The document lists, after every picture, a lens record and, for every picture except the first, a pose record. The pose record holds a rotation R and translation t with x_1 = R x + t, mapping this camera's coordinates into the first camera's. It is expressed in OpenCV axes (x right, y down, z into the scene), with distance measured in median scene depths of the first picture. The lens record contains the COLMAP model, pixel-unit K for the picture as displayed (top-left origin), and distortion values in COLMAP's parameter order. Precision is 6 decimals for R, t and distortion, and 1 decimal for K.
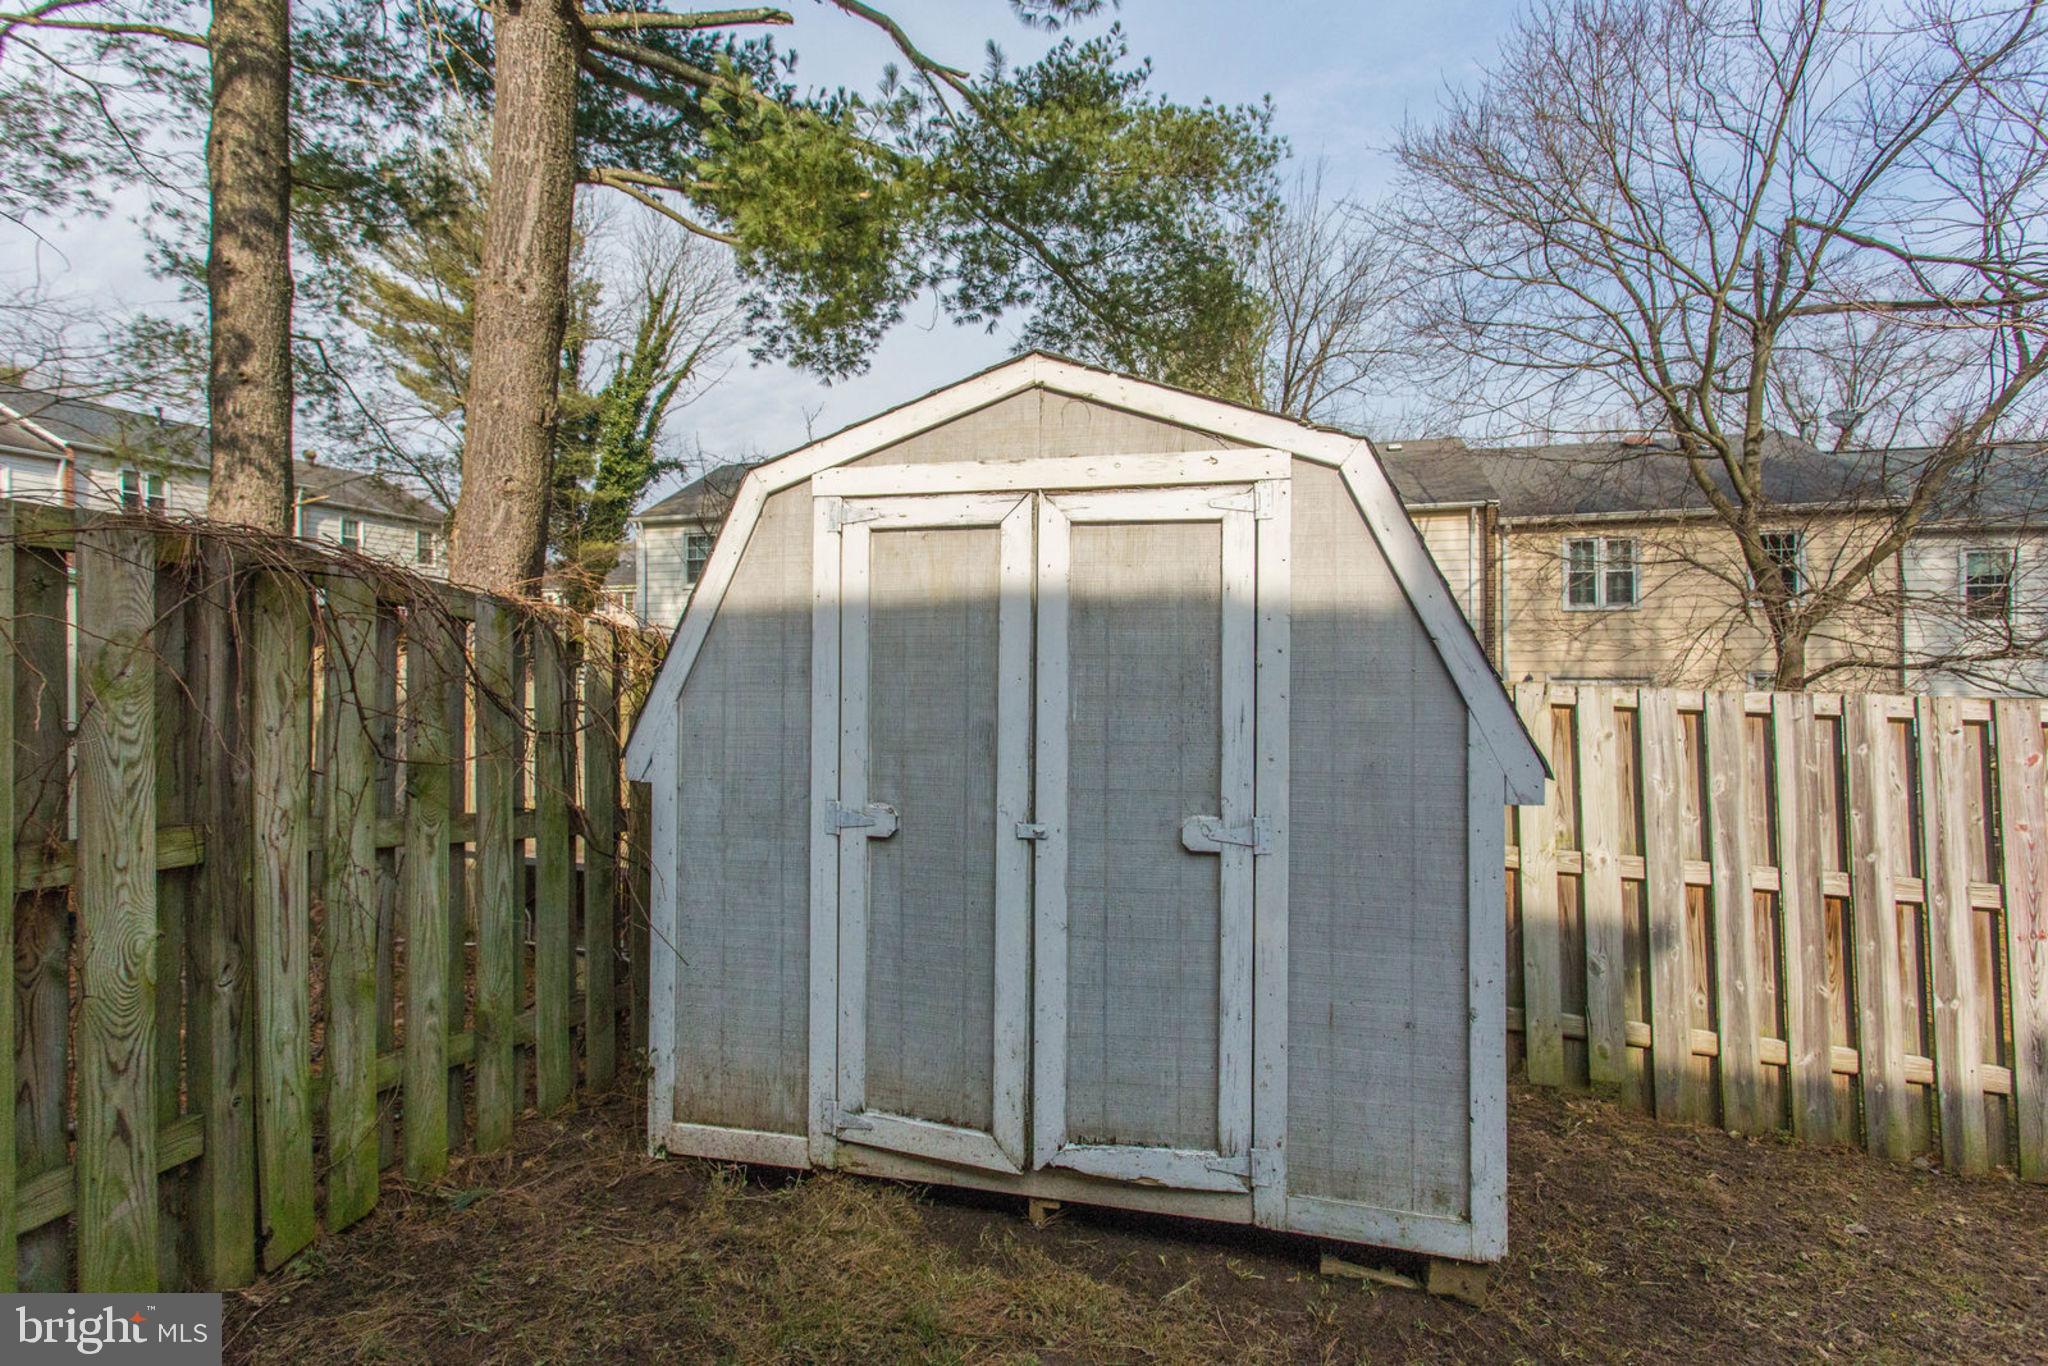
lens RADIAL K [[973.9, 0, 1026.1], [0, 973.9, 651.4], [0, 0, 1]] dist [0.001753, 0.000234]
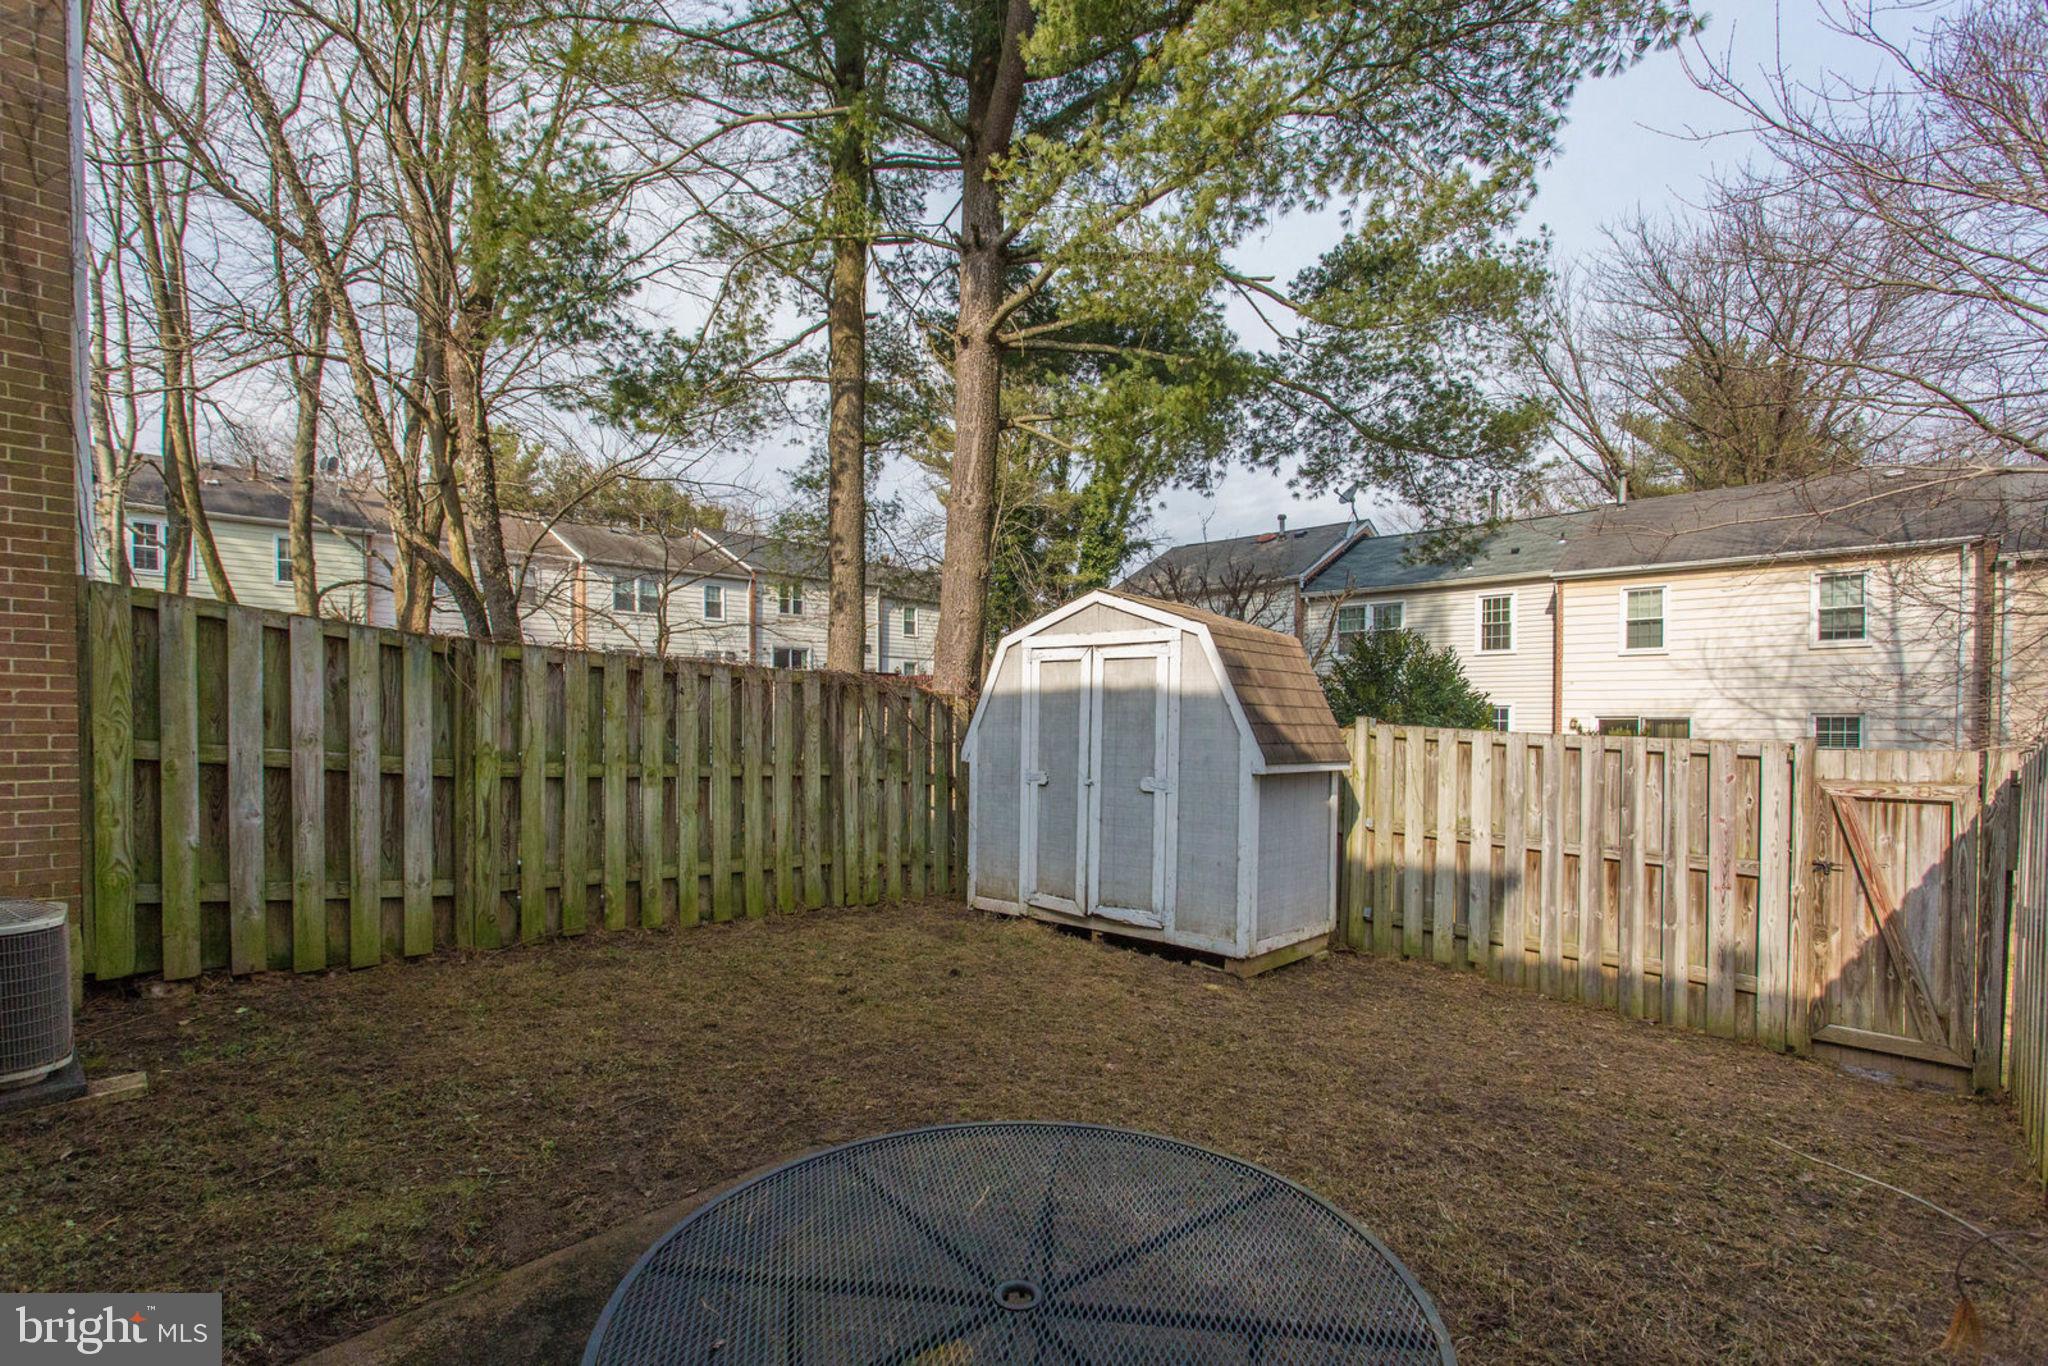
lens RADIAL K [[989.6, 0, 1032.3], [0, 989.6, 692.6], [0, 0, 1]] dist [0.002736, 0.000088]
pose [[0.883403, -0.007789, -0.468549, 1.004696], [0.000494, 0.999877, -0.015690, -0.005671], [0.468614, 0.013630, 0.883298, -1.243469]]
